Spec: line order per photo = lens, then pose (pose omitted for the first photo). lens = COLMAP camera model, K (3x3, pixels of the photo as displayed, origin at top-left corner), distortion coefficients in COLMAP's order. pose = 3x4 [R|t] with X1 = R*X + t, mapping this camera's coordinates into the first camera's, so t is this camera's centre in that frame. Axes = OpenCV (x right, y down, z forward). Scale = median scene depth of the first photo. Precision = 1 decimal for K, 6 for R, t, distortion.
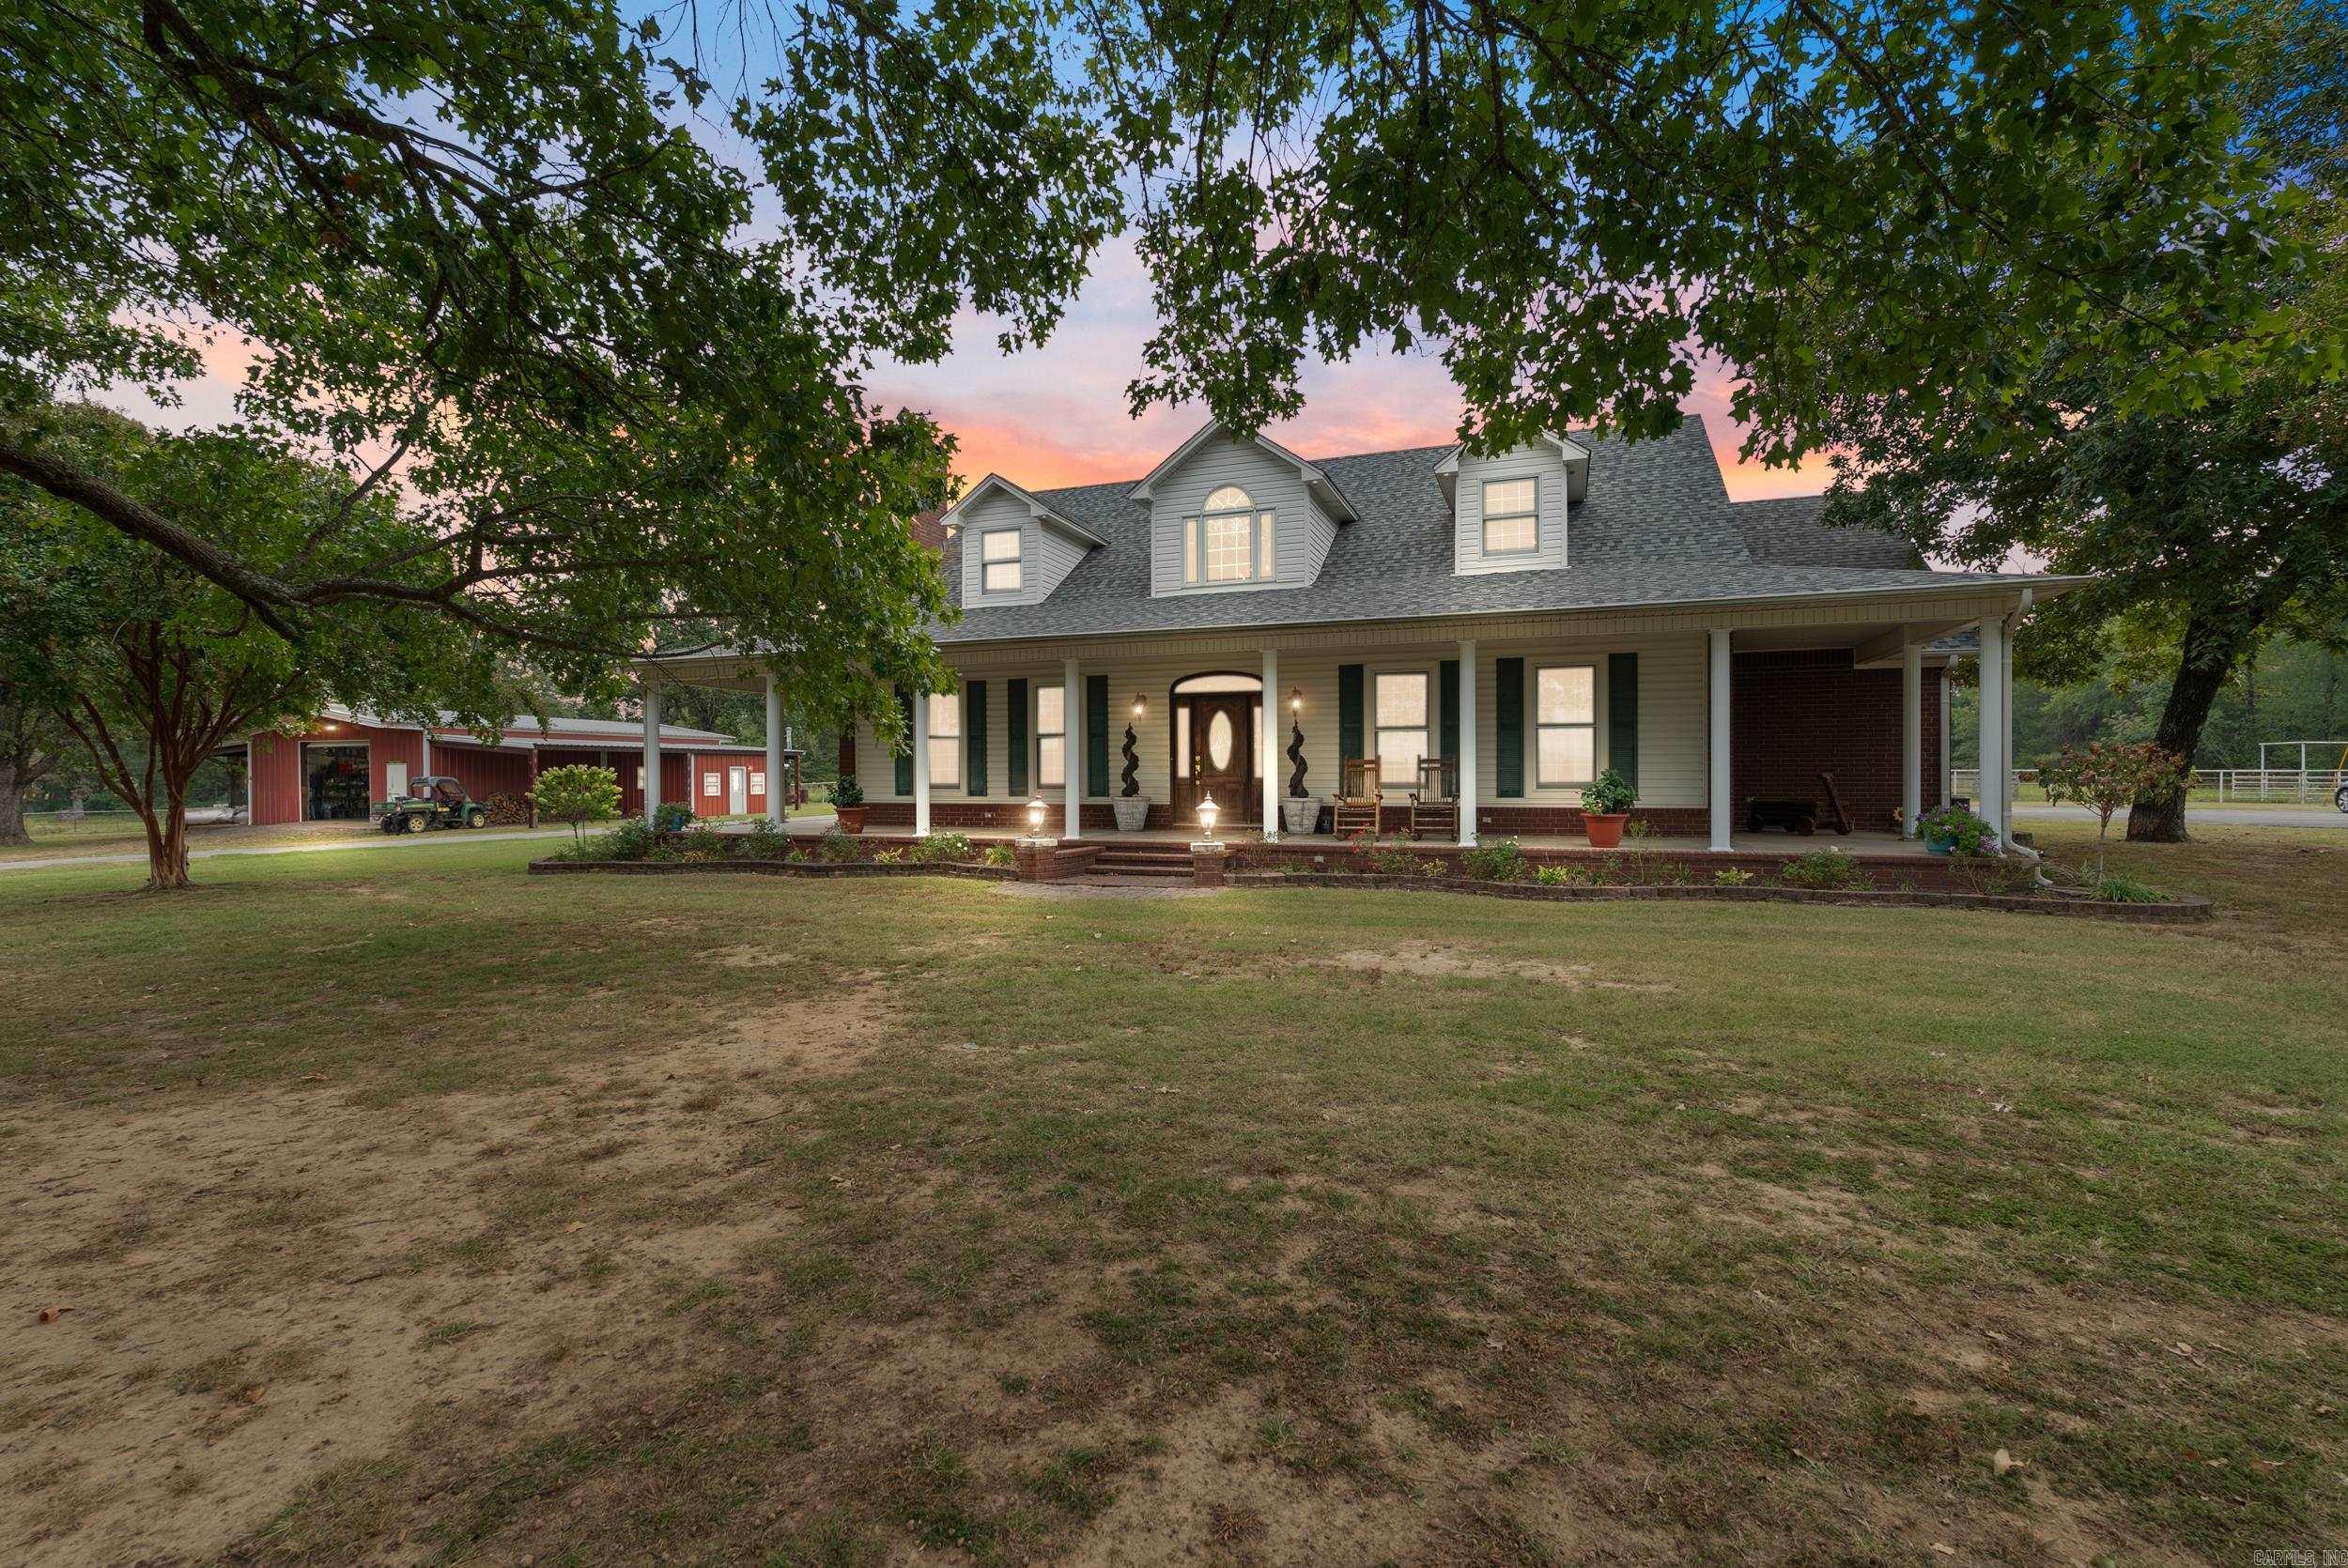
lens RADIAL K [[1034.0, 0, 1176.6], [0, 1034.0, 787.3], [0, 0, 1]] dist [-0.000623, -0.000159]
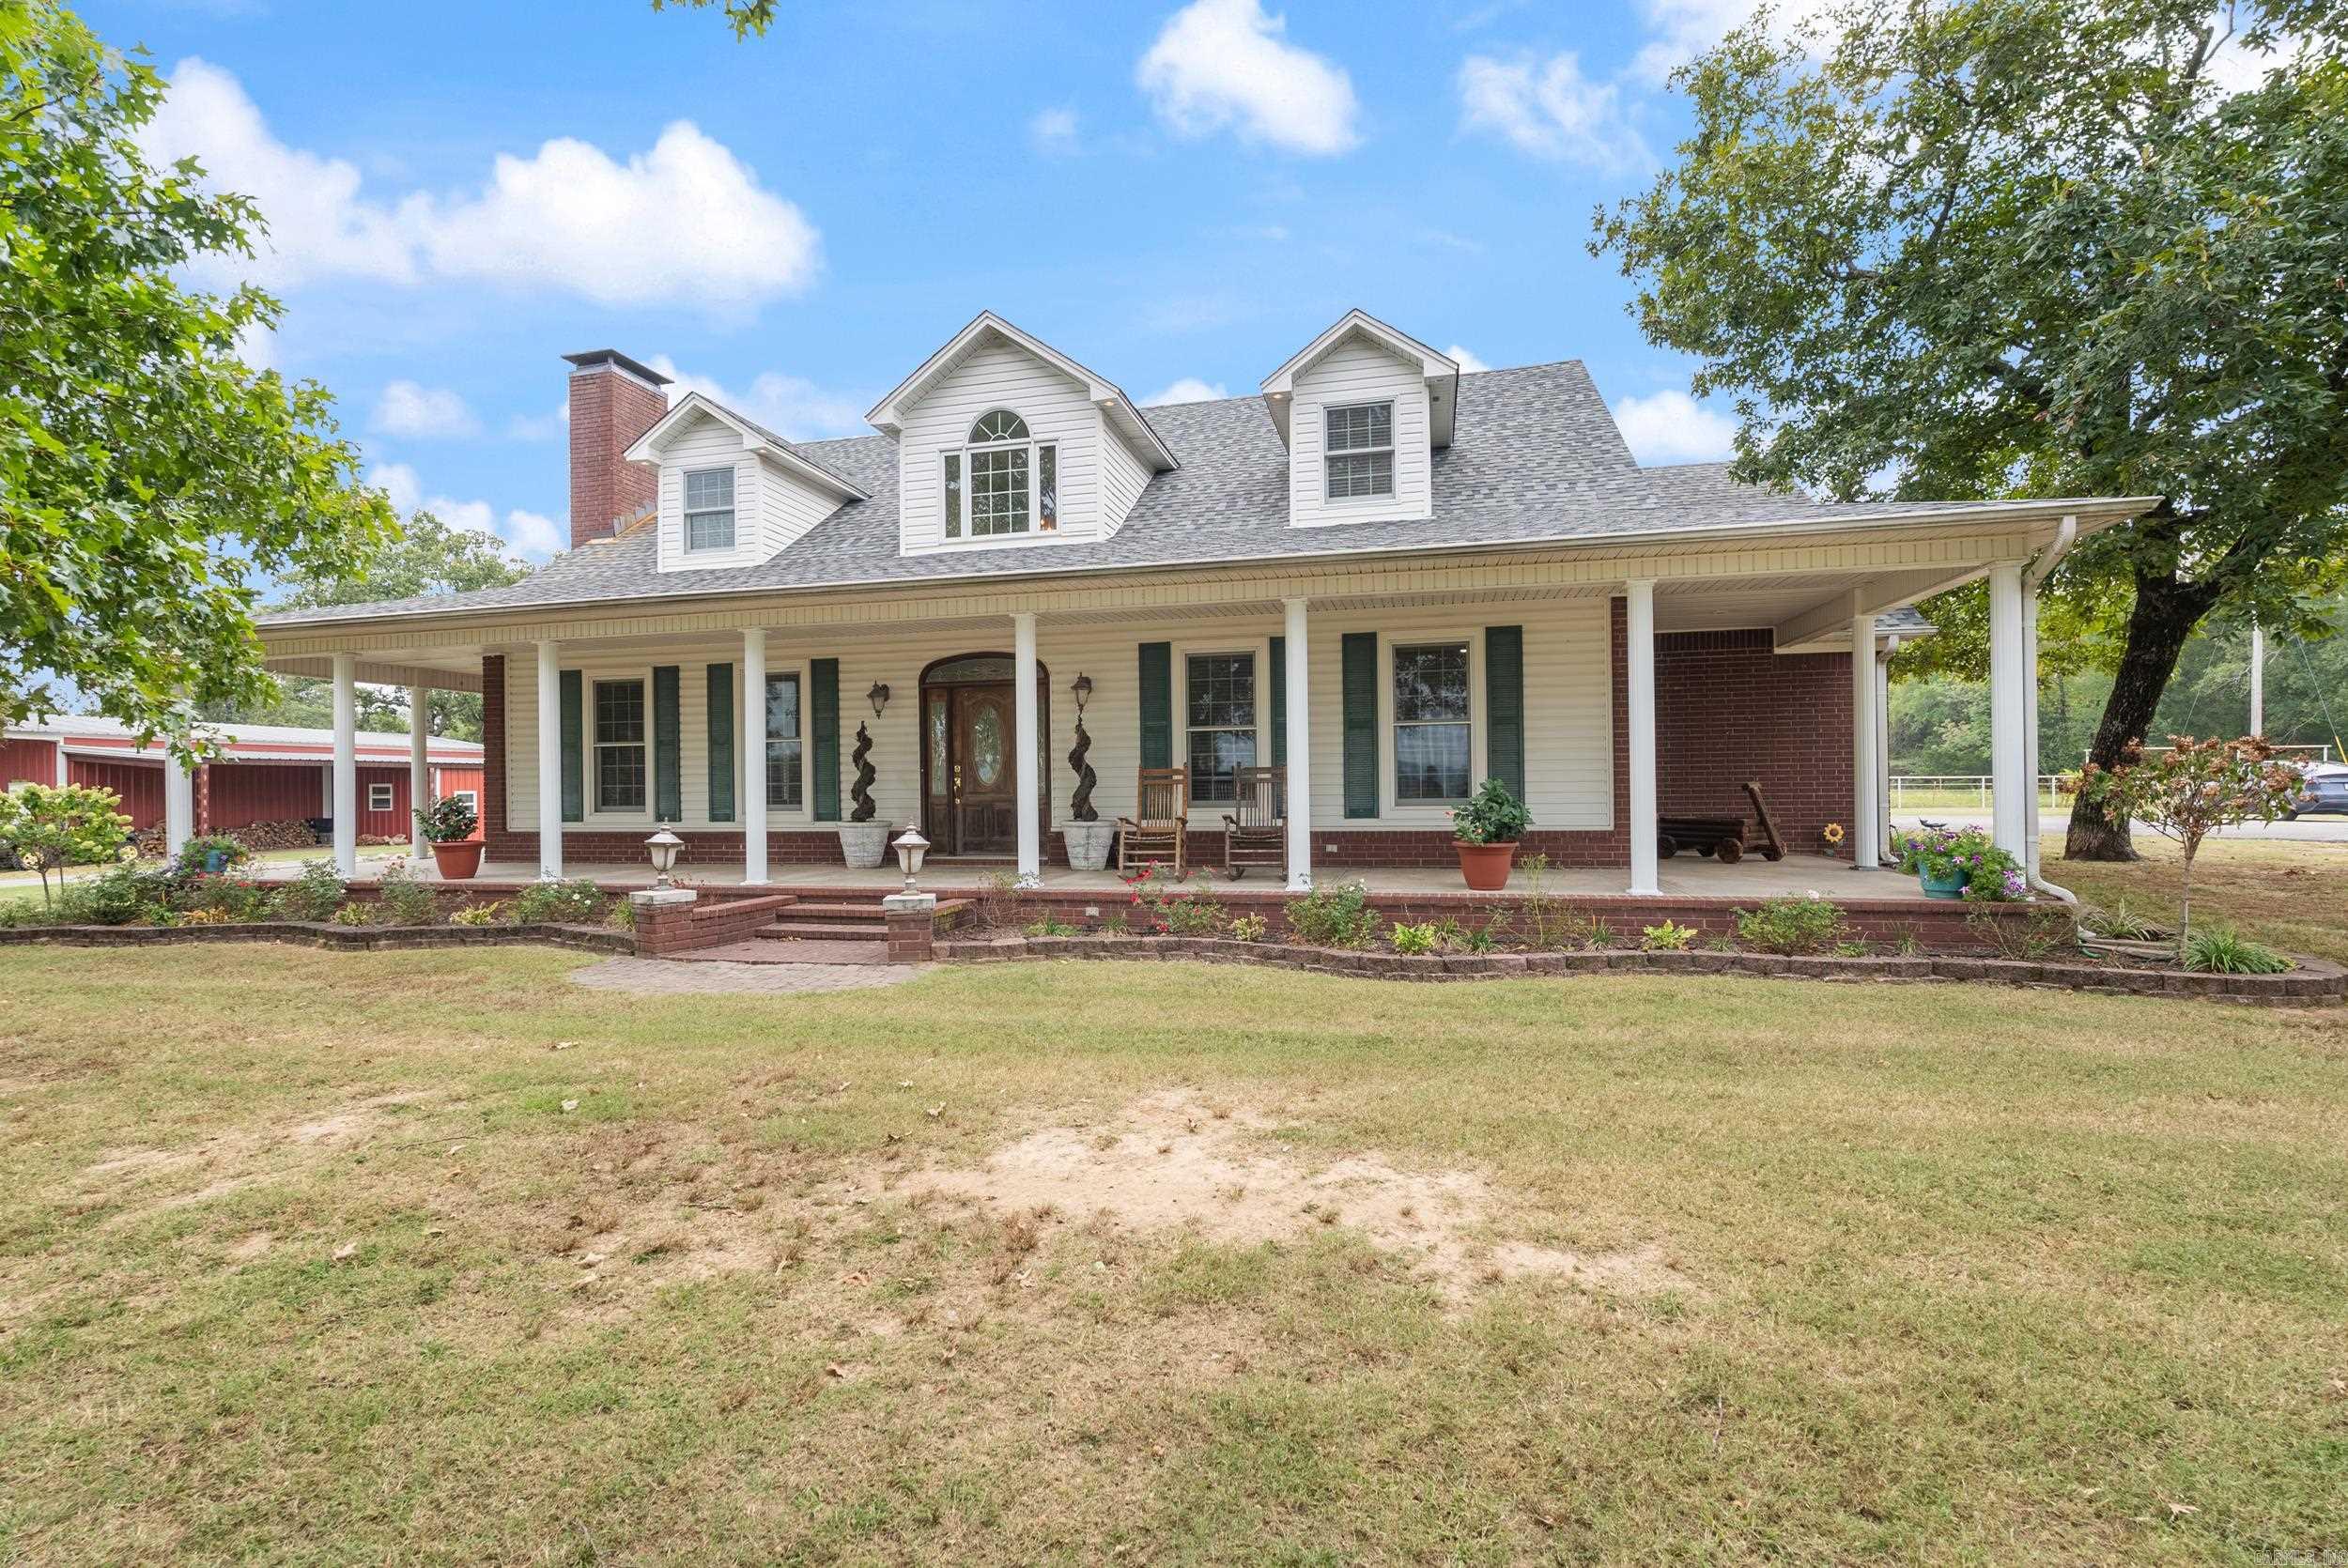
lens RADIAL K [[1034.0, 0, 1176.2], [0, 1034.0, 790.2], [0, 0, 1]] dist [-0.000623, -0.000159]
pose [[0.993313, -0.008244, 0.115158, 0.102719], [0.009281, 0.999921, -0.008466, -0.005200], [-0.115079, 0.009479, 0.993311, 0.269123]]
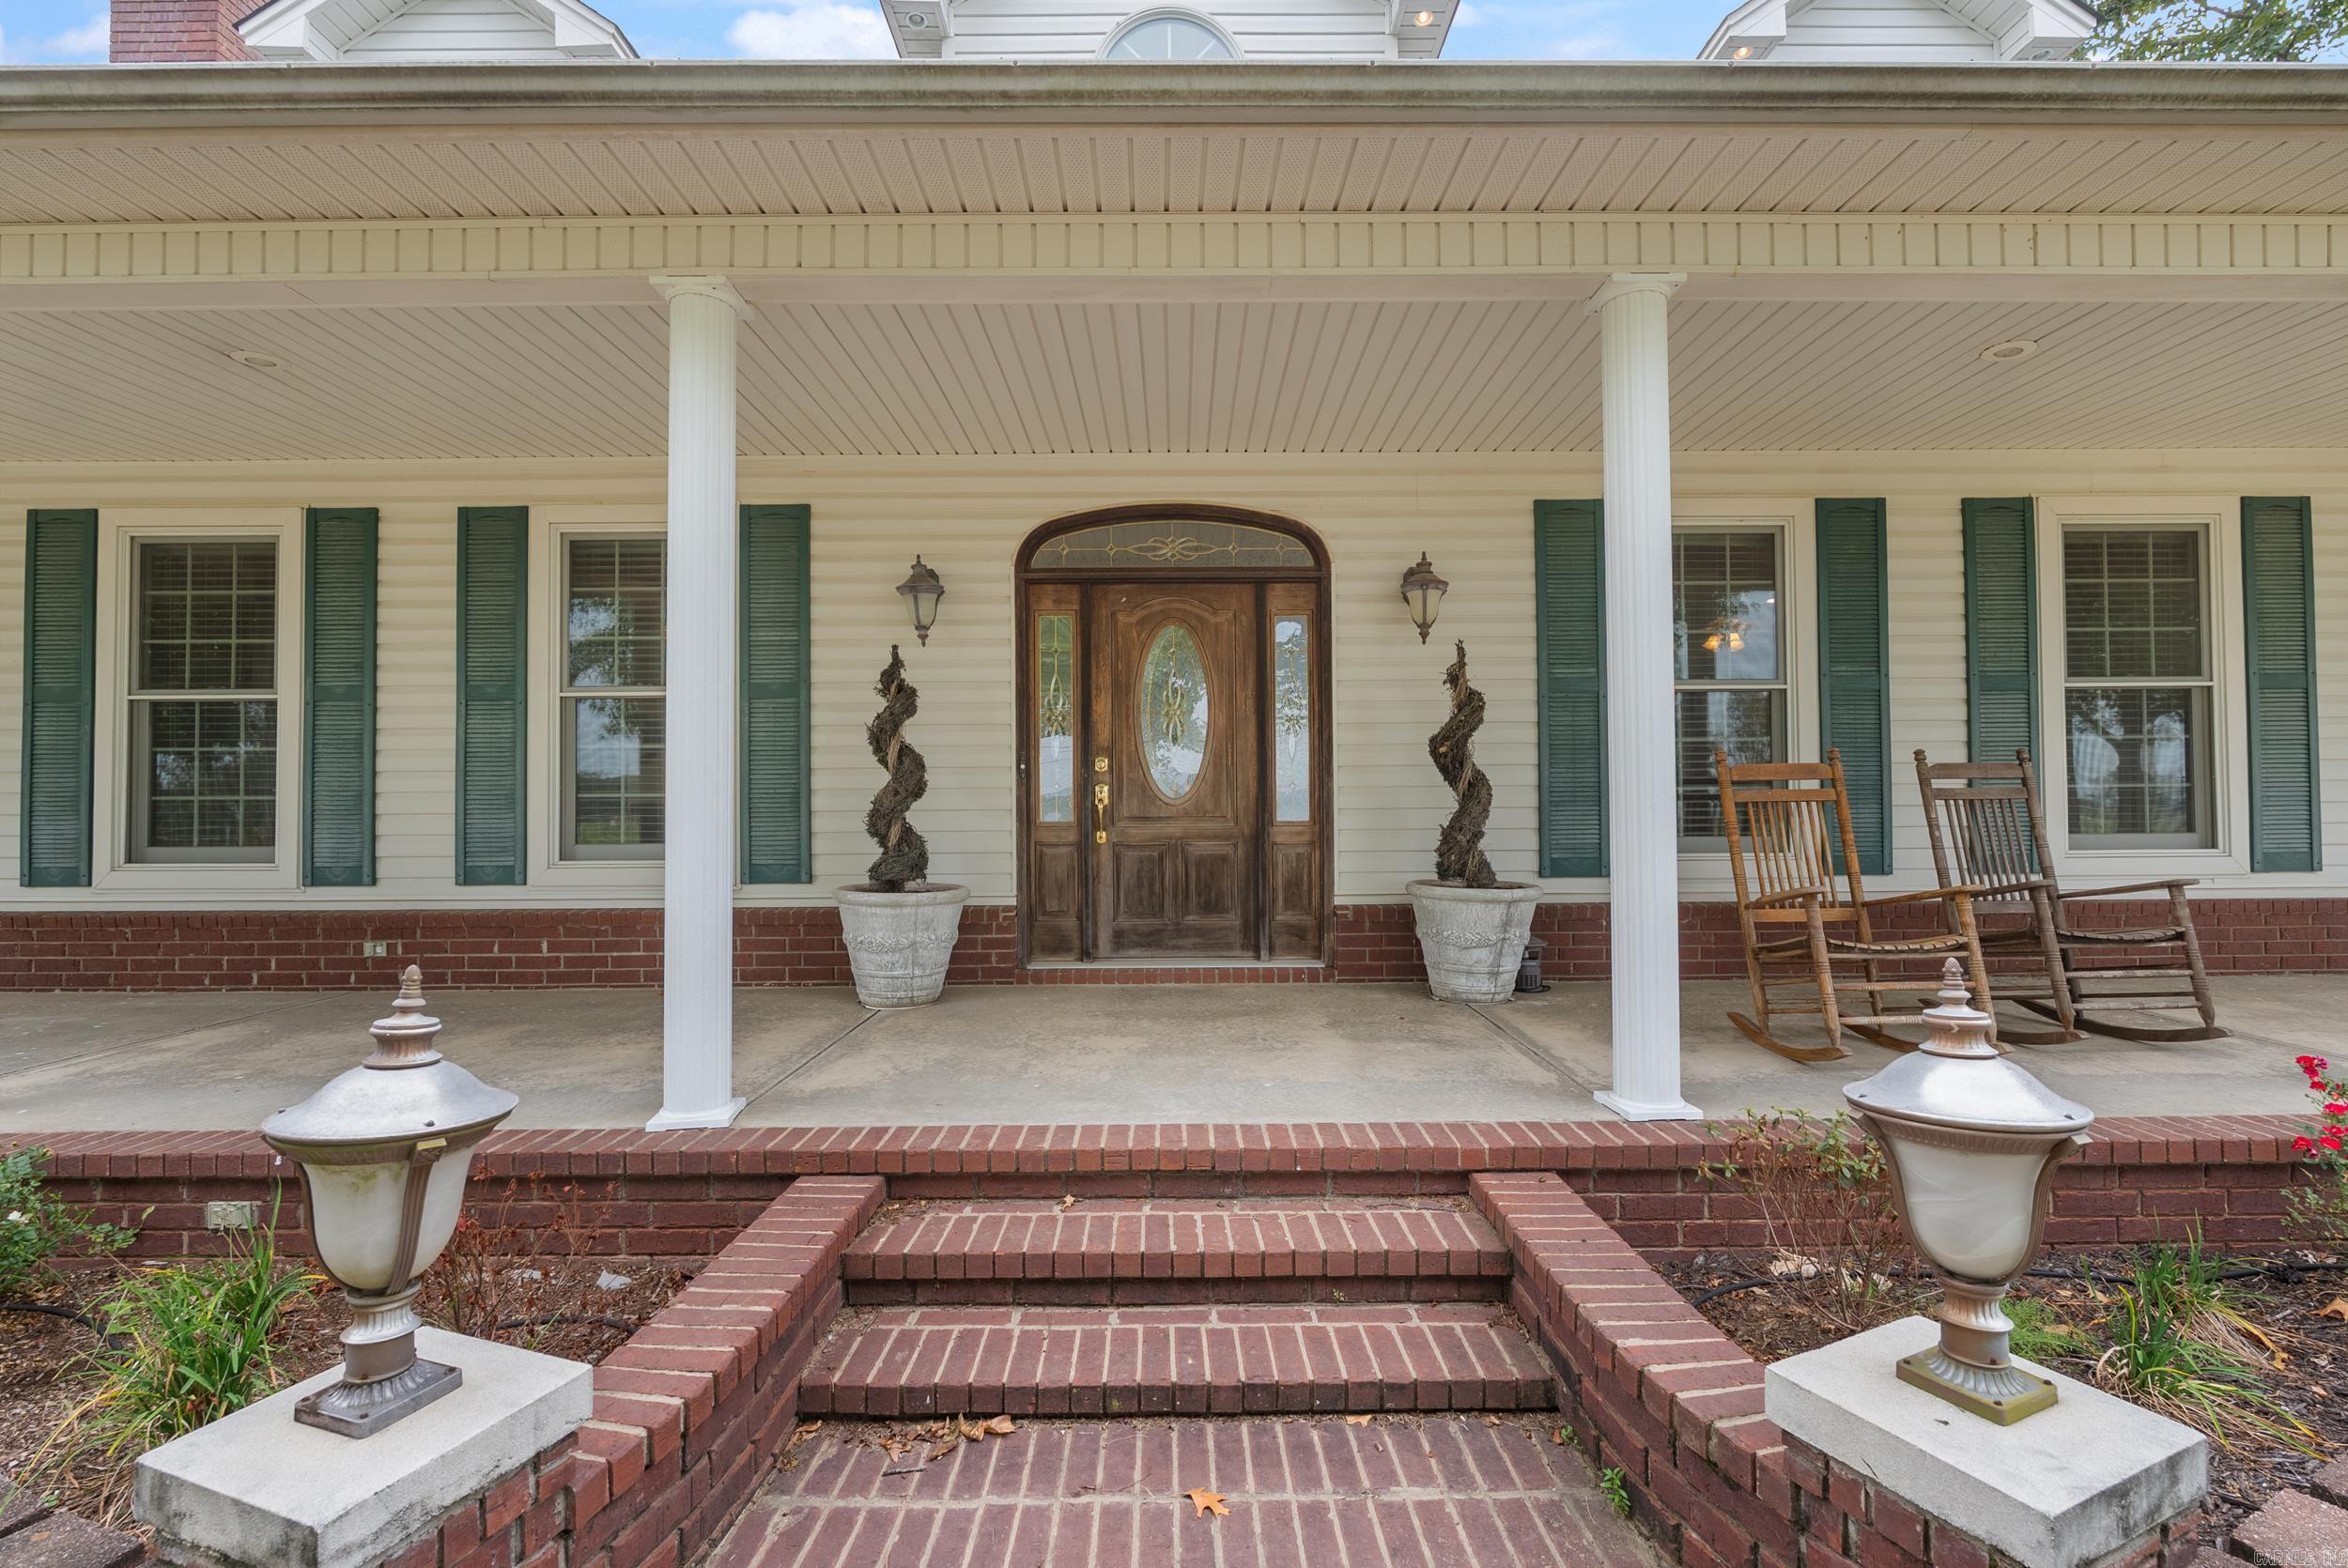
lens RADIAL K [[1034.0, 0, 1161.2], [0, 1034.0, 776.4], [0, 0, 1]] dist [-0.000623, -0.000159]
pose [[0.938576, 0.004436, 0.345044, -0.086070], [0.005022, 0.999636, -0.026511, -0.017332], [-0.345036, 0.026616, 0.938212, 0.767326]]
